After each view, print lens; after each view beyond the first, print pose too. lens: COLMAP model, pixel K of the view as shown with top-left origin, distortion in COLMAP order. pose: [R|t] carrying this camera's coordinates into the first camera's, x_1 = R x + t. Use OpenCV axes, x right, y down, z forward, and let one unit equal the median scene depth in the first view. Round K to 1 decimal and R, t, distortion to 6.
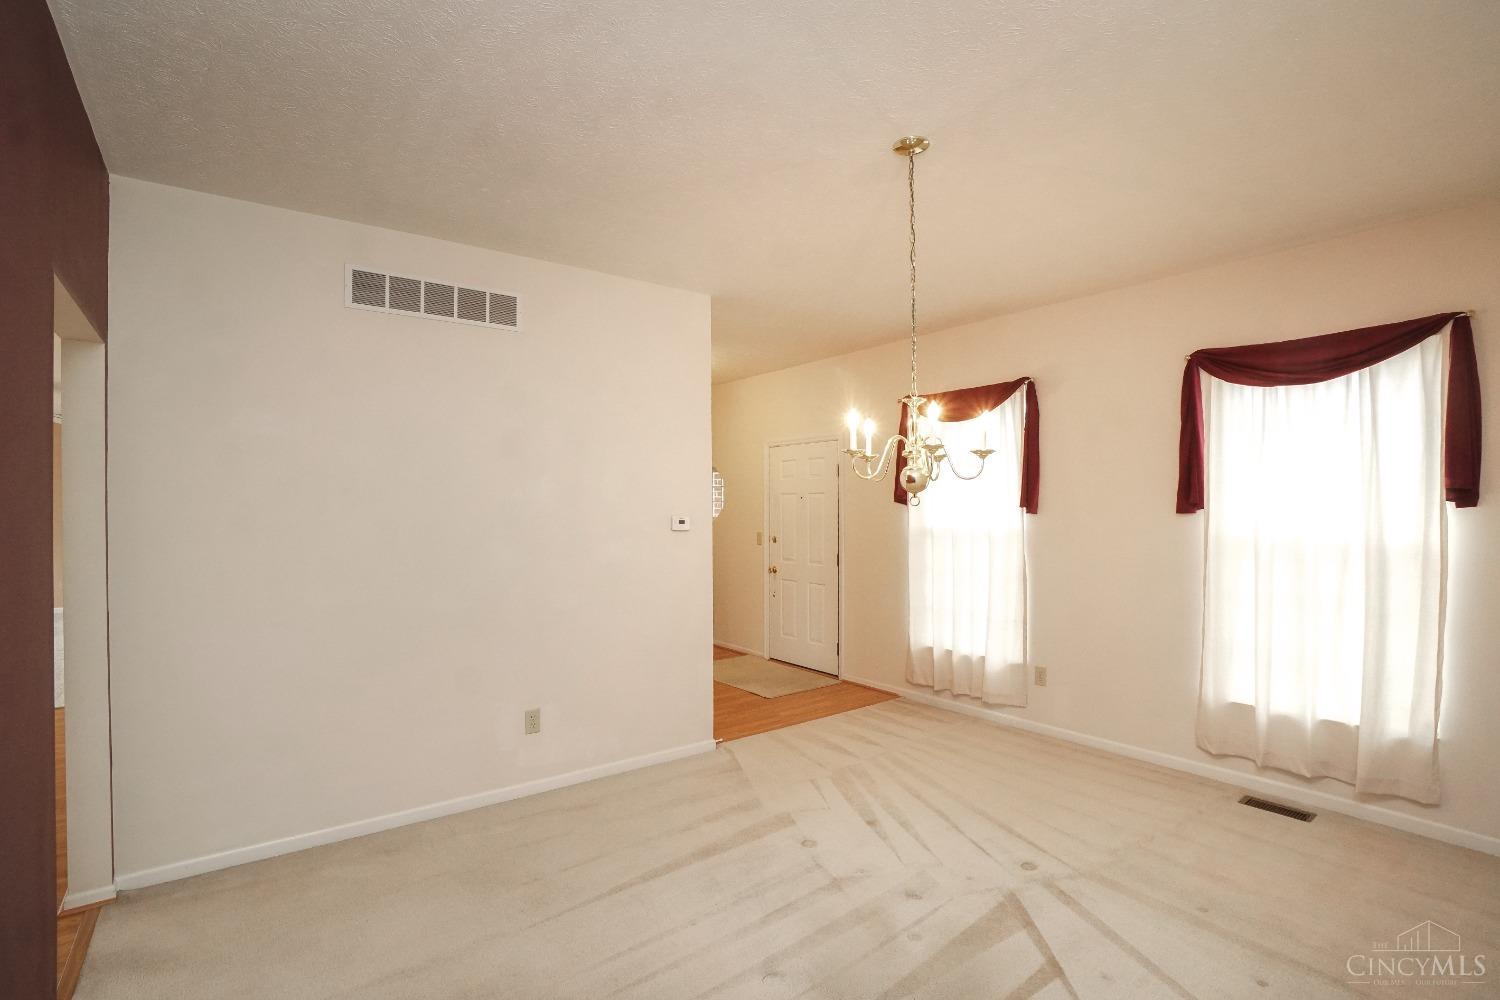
lens RADIAL K [[675.0, 0, 748.9], [0, 675.0, 508.2], [0, 0, 1]] dist [-0.041188, 0.005736]
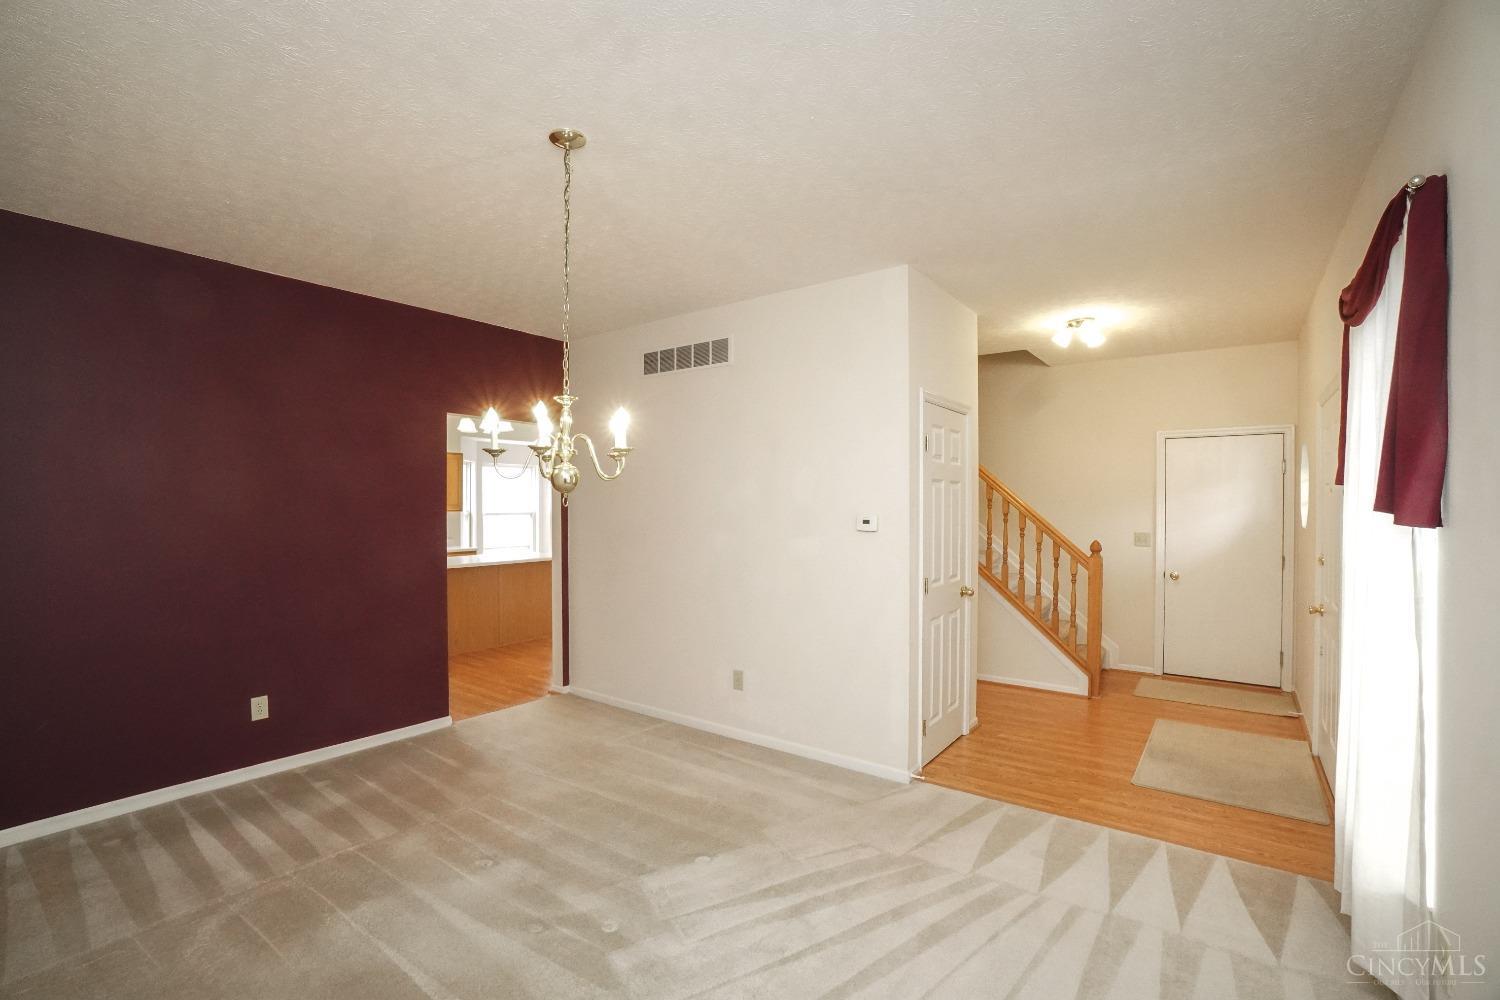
lens RADIAL K [[675.0, 0, 753.0], [0, 675.0, 502.1], [0, 0, 1]] dist [-0.041188, 0.005736]
pose [[0.294759, 0.001880, -0.955570, 0.851850], [0.000012, 0.999998, 0.001971, -0.009653], [0.955572, -0.000592, 0.294758, 0.654998]]
